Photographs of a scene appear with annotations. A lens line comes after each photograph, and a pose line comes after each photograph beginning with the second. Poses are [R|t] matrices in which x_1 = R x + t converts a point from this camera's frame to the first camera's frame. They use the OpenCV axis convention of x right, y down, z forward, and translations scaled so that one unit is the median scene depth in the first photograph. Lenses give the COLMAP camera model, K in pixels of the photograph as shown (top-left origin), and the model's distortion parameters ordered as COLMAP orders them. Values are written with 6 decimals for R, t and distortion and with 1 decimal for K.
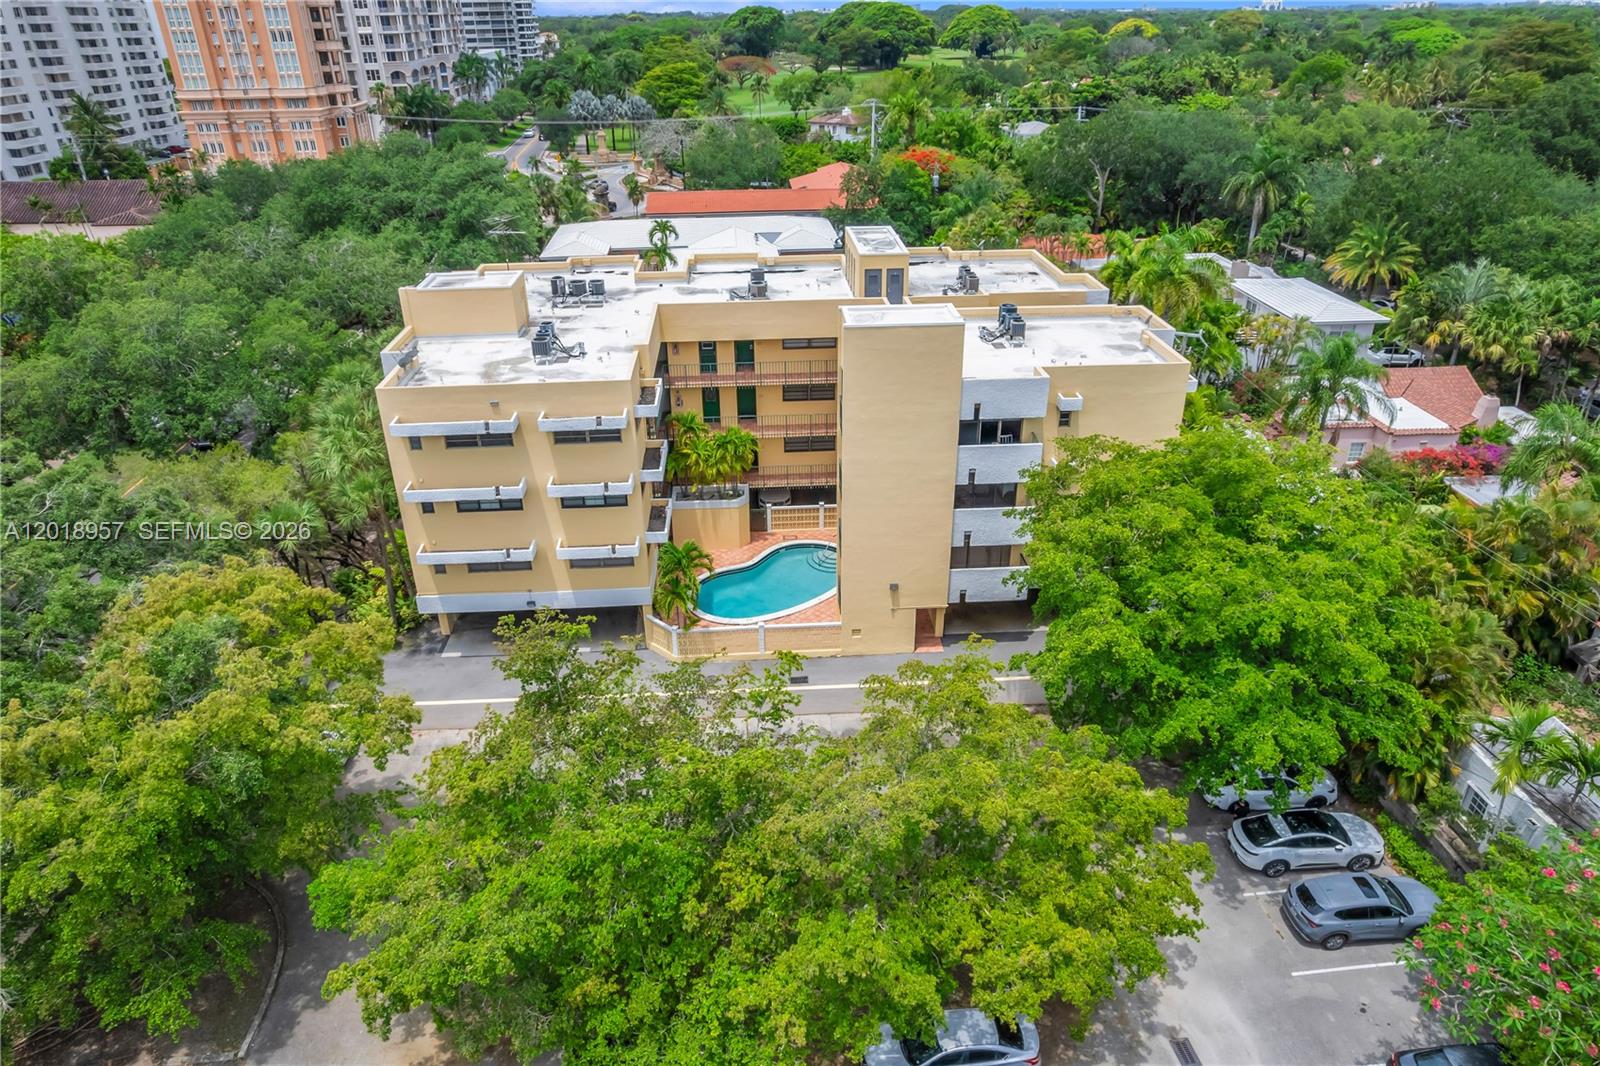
lens RADIAL K [[1014.6, 0, 800.0], [0, 1014.6, 533.0], [0, 0, 1]] dist [-0.078248, 0.069449]
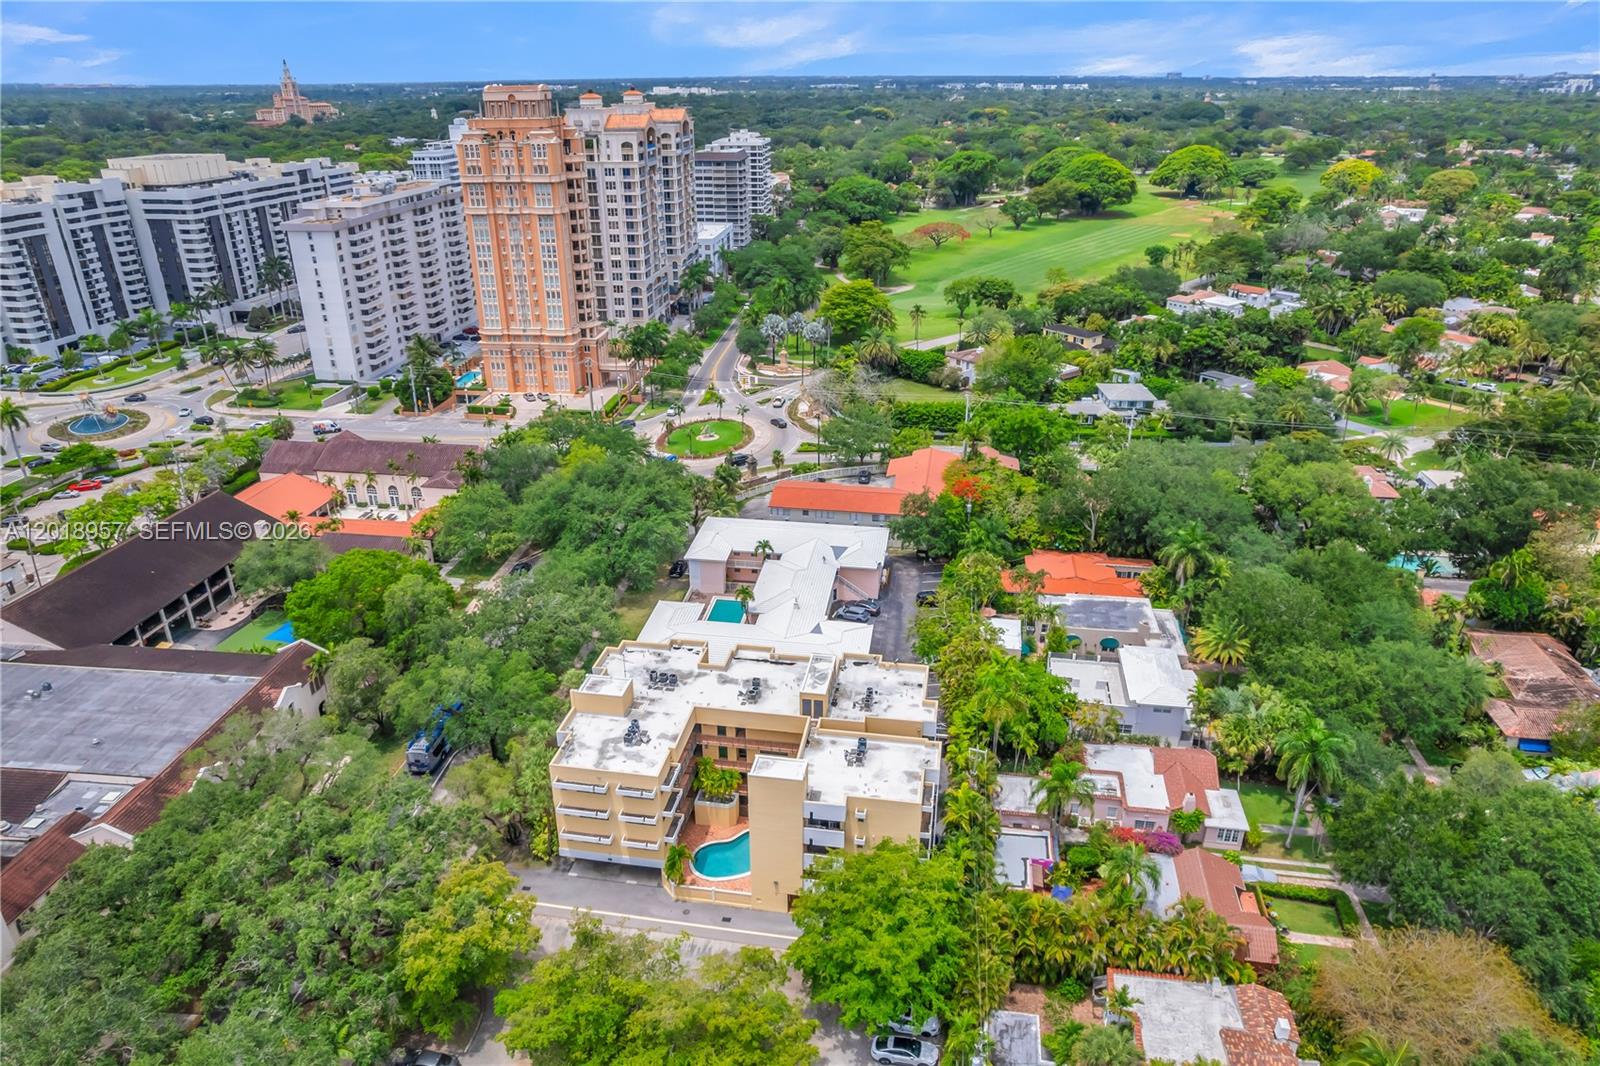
lens RADIAL K [[1014.6, 0, 800.0], [0, 1014.6, 533.0], [0, 0, 1]] dist [-0.078248, 0.069449]
pose [[0.973360, 0.098997, -0.206811, 0.399813], [-0.109513, 0.993180, -0.040005, -0.465853], [0.201440, 0.061588, 0.977563, -0.831579]]
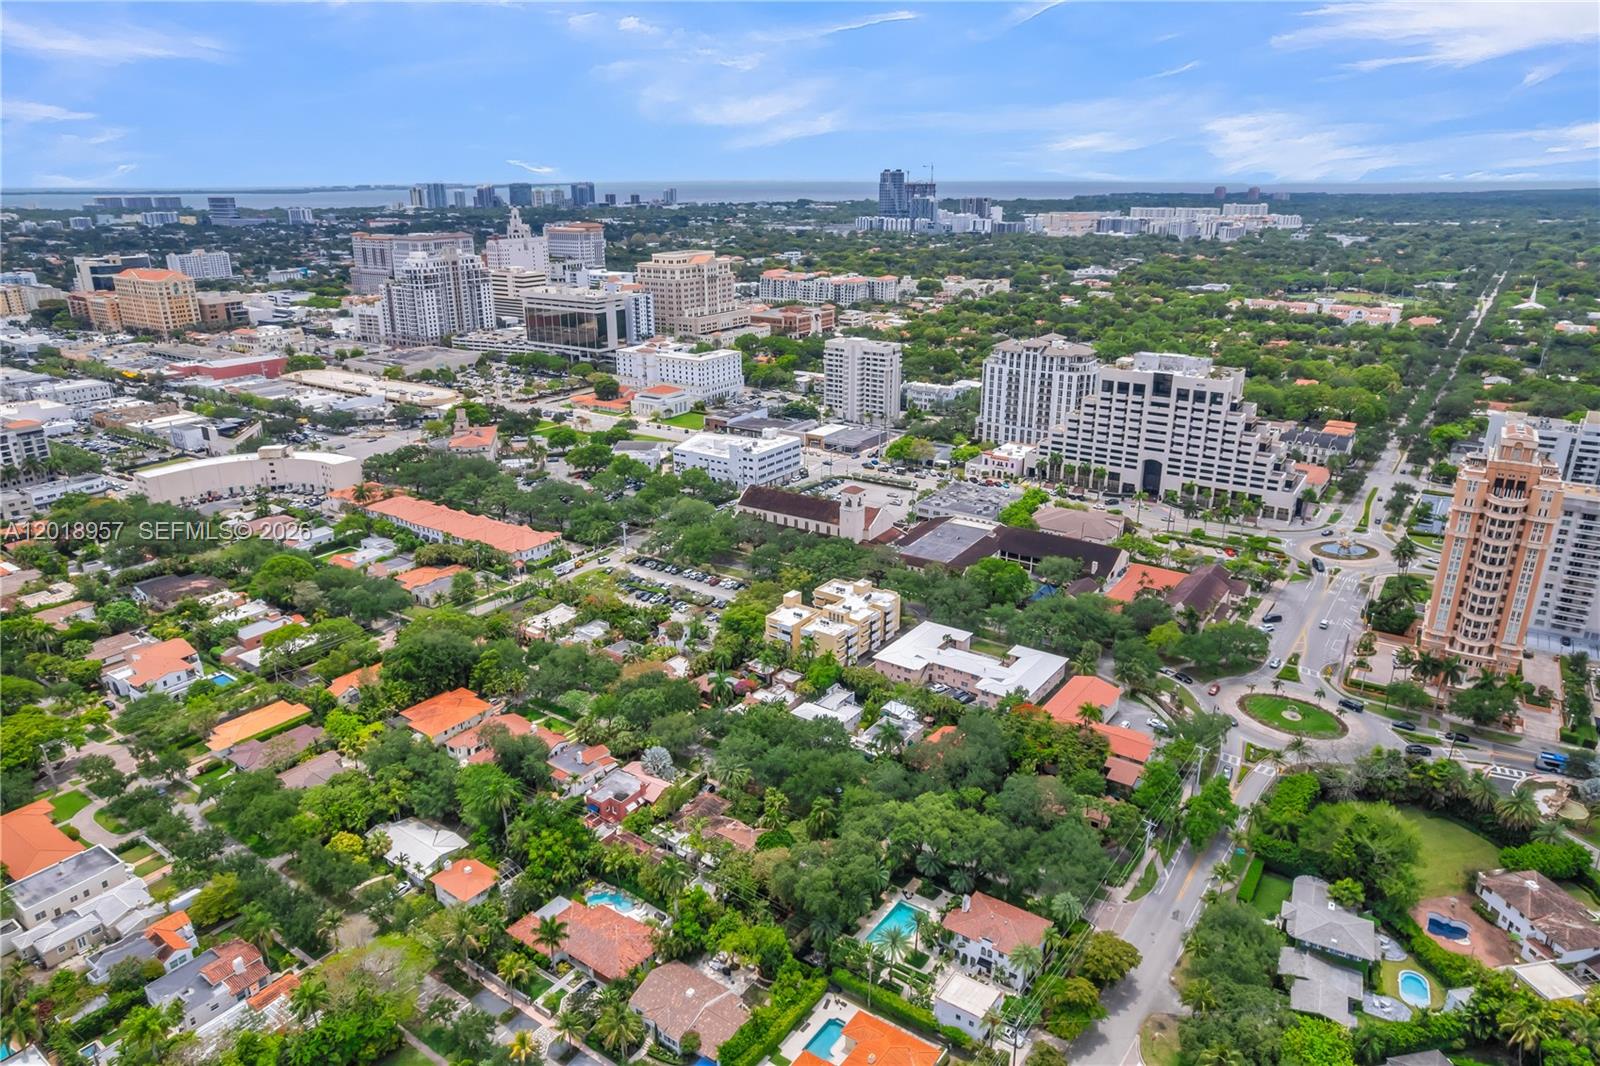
lens RADIAL K [[1014.6, 0, 800.0], [0, 1014.6, 533.0], [0, 0, 1]] dist [-0.078248, 0.069449]
pose [[-0.635603, 0.271783, -0.722595, 3.774641], [-0.351083, 0.731842, 0.584078, -3.481381], [0.687568, 0.624933, -0.369742, 2.517185]]
